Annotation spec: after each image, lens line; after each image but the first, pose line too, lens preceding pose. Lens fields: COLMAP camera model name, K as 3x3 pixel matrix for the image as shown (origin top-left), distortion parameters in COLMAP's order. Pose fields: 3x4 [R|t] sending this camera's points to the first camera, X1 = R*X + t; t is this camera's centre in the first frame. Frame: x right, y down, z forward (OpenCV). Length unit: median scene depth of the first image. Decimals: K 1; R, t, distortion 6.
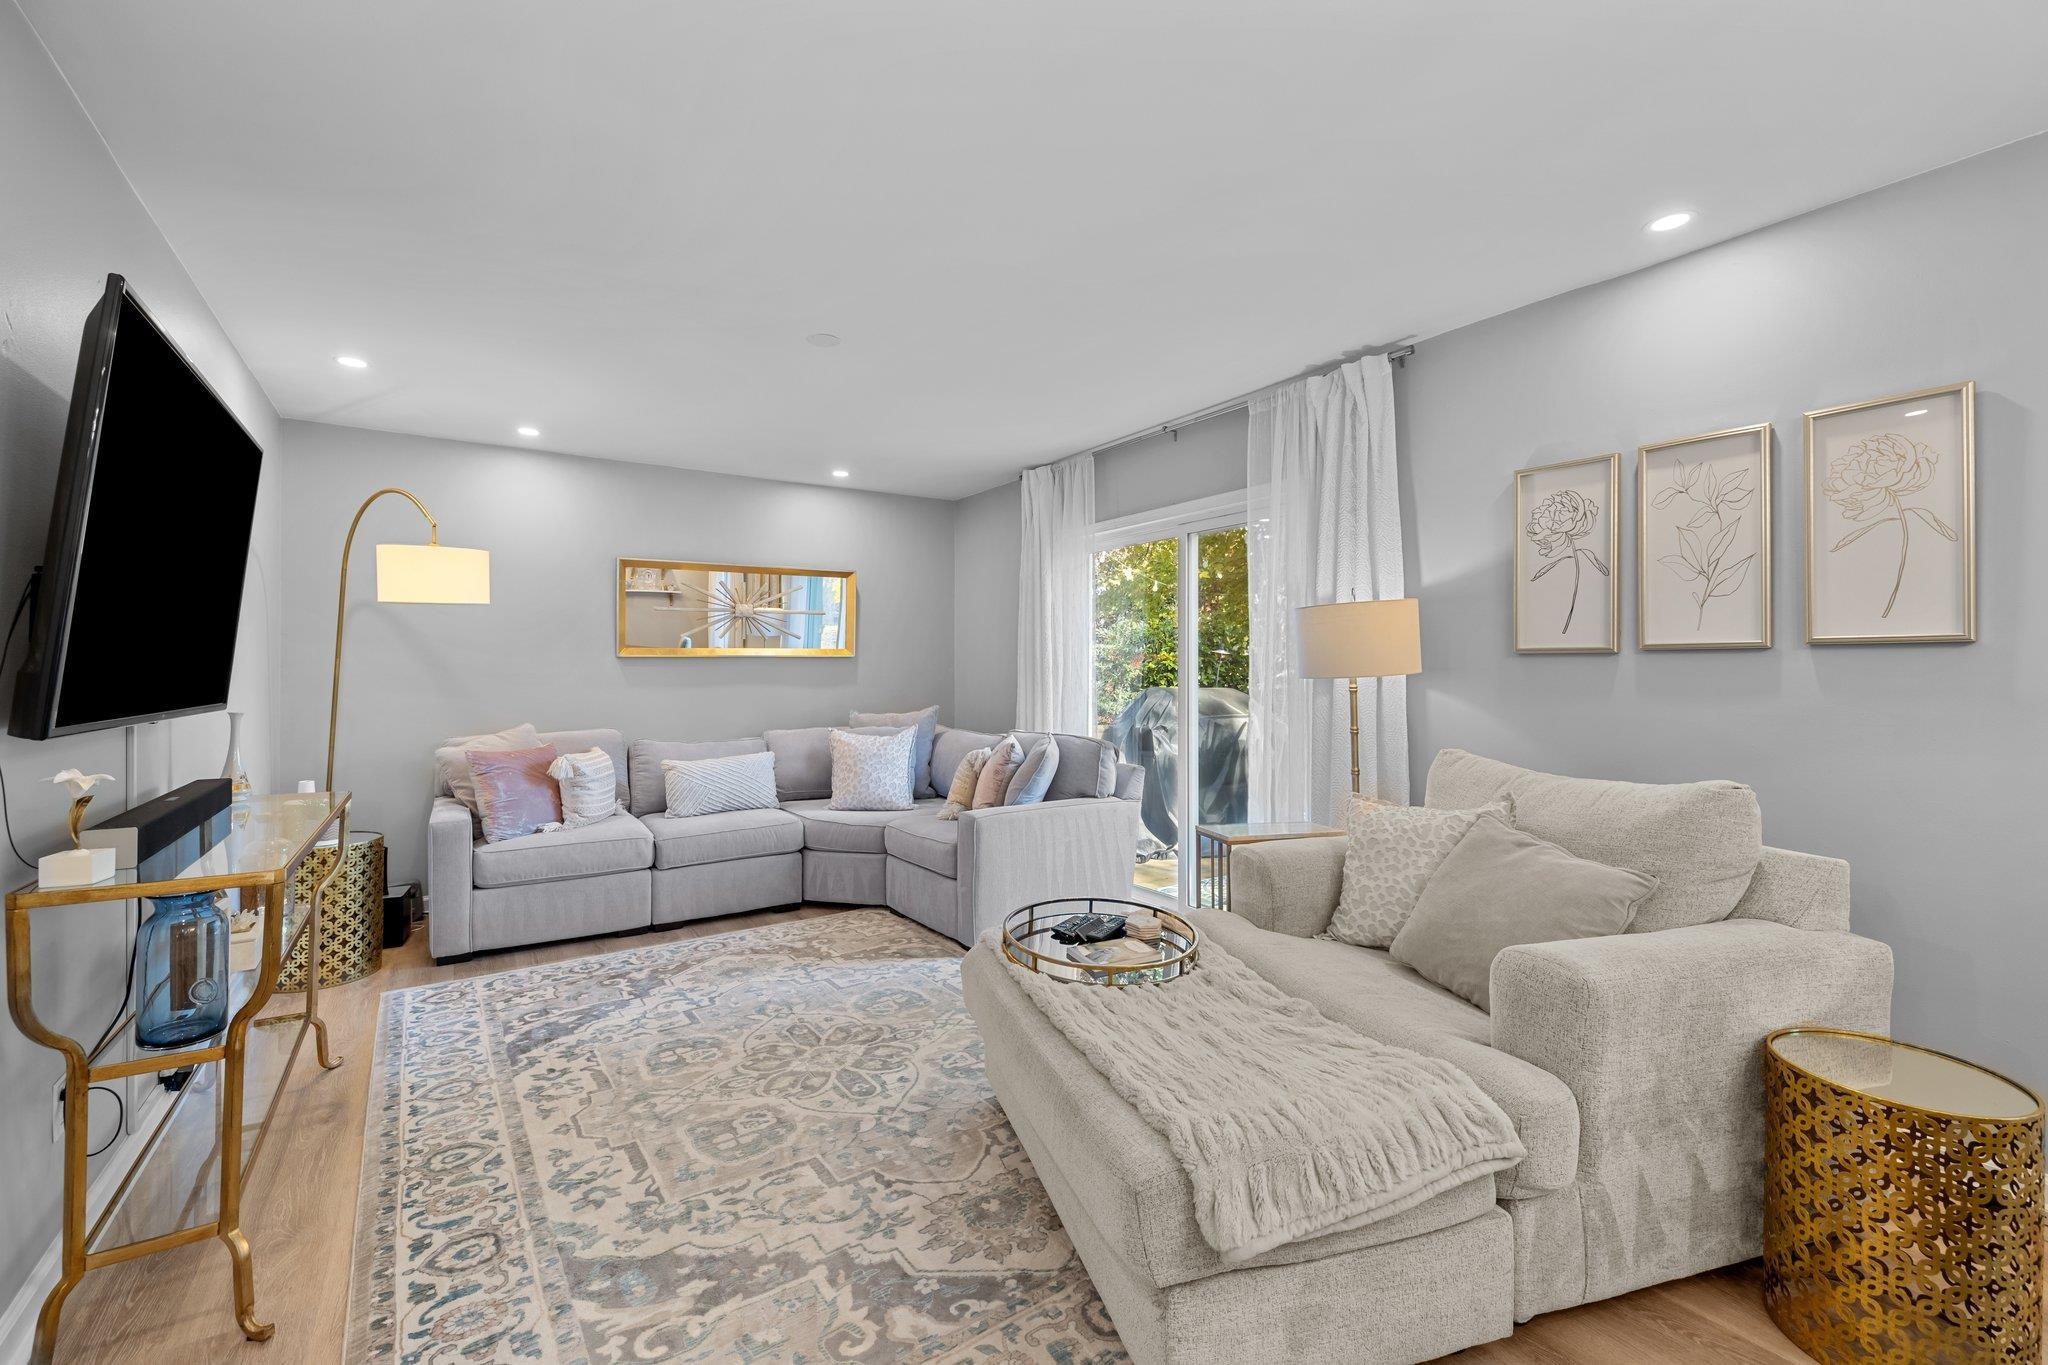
lens RADIAL K [[864.2, 0, 1020.3], [0, 864.2, 681.9], [0, 0, 1]] dist [0.005249, -0.000233]
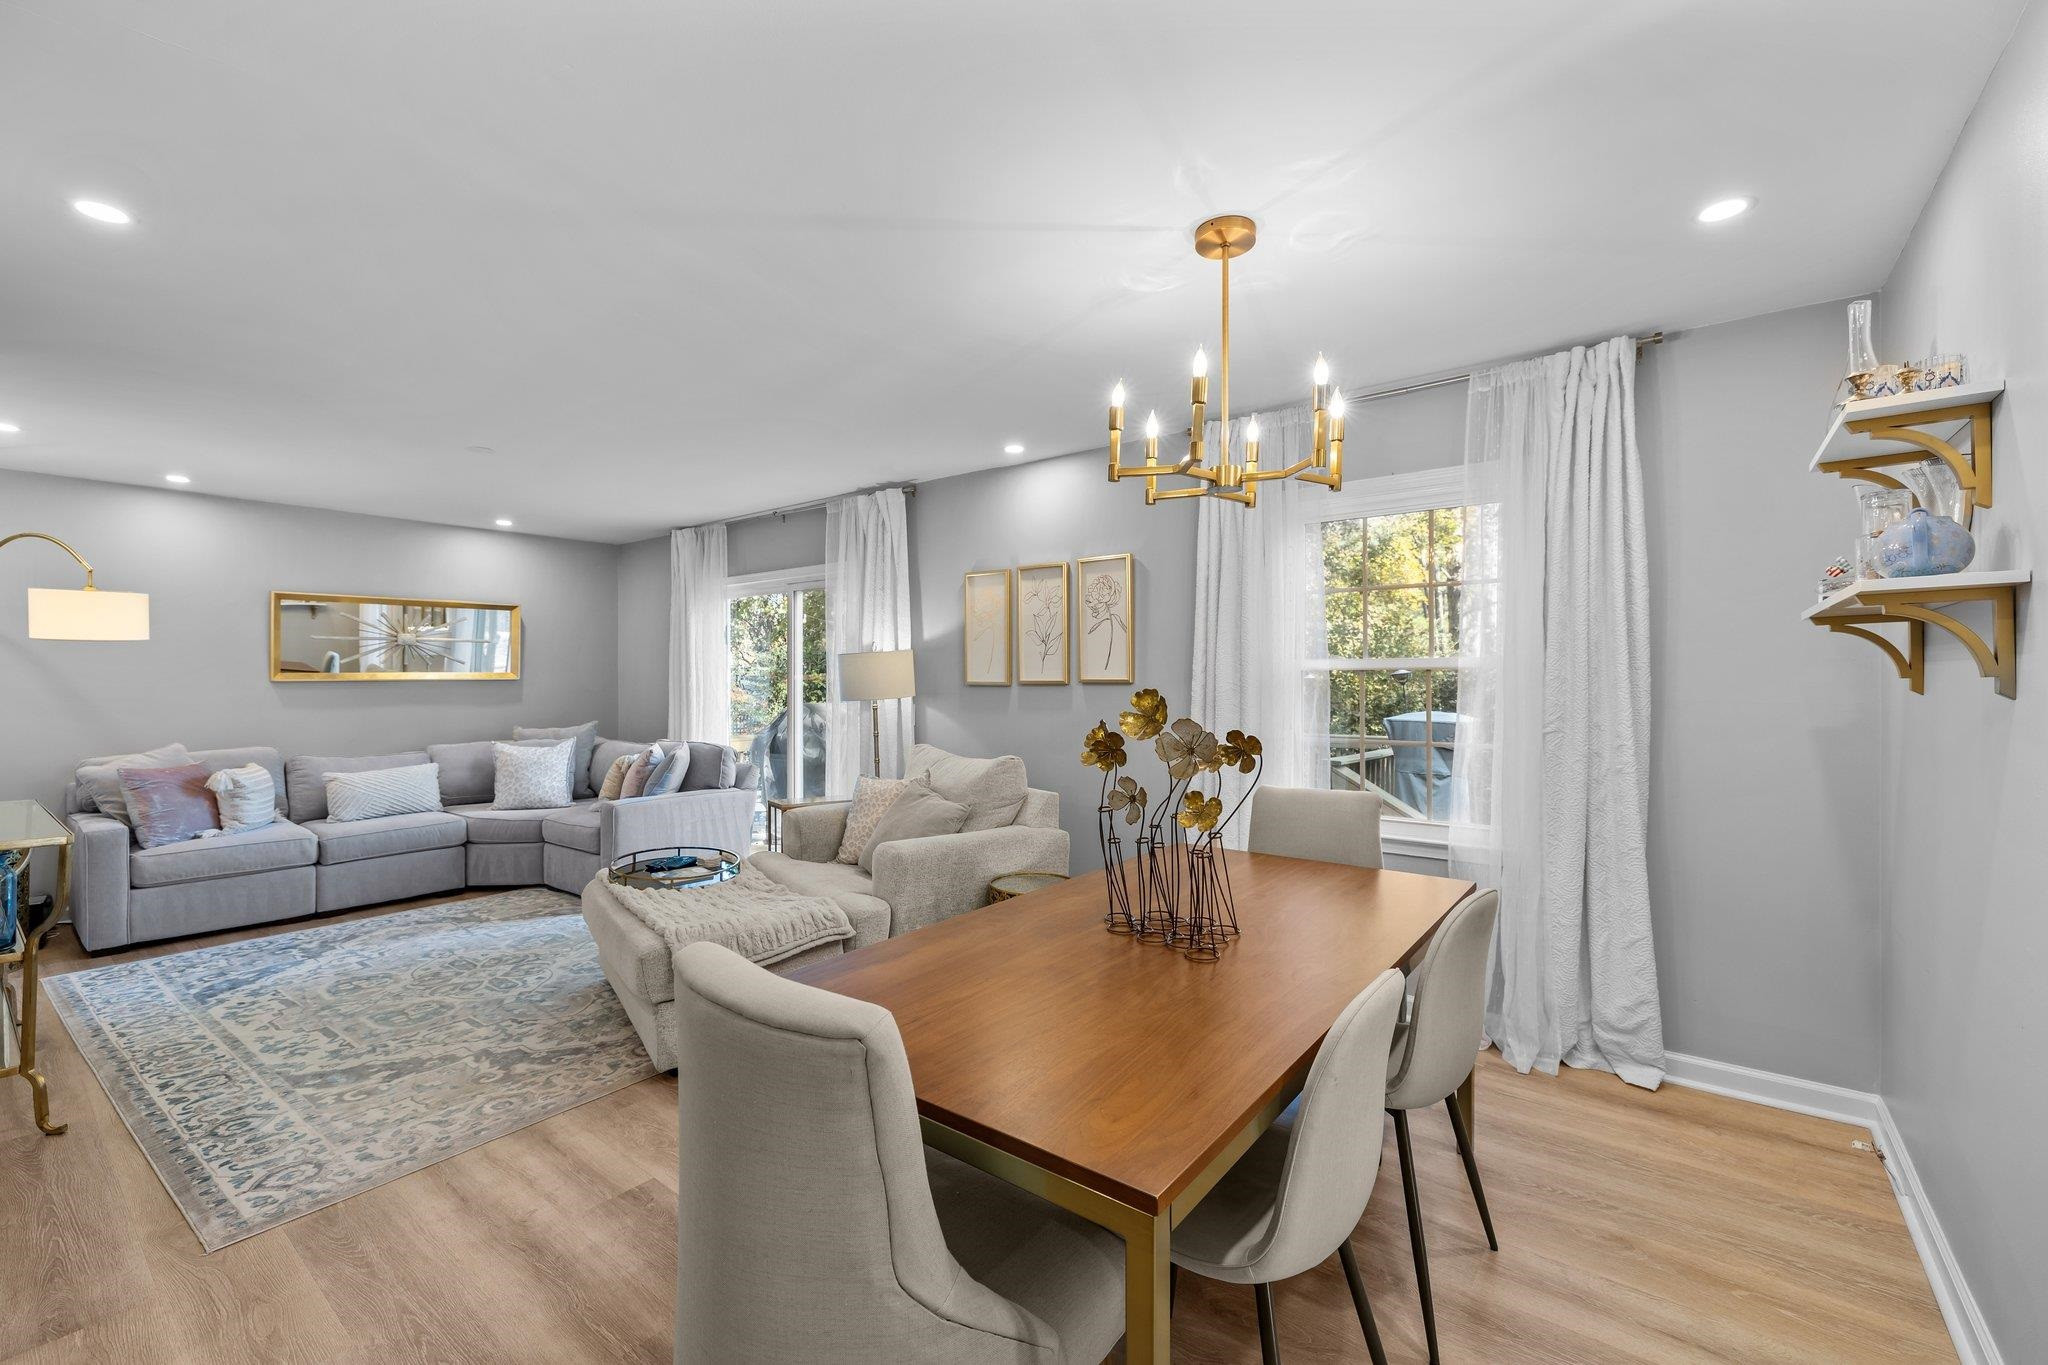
lens RADIAL K [[864.2, 0, 1022.9], [0, 864.2, 683.9], [0, 0, 1]] dist [0.005249, -0.000233]
pose [[0.950465, -0.002375, 0.310822, 0.152002], [0.004814, 0.999963, -0.007081, -0.019978], [-0.310794, 0.008226, 0.950442, -0.530477]]
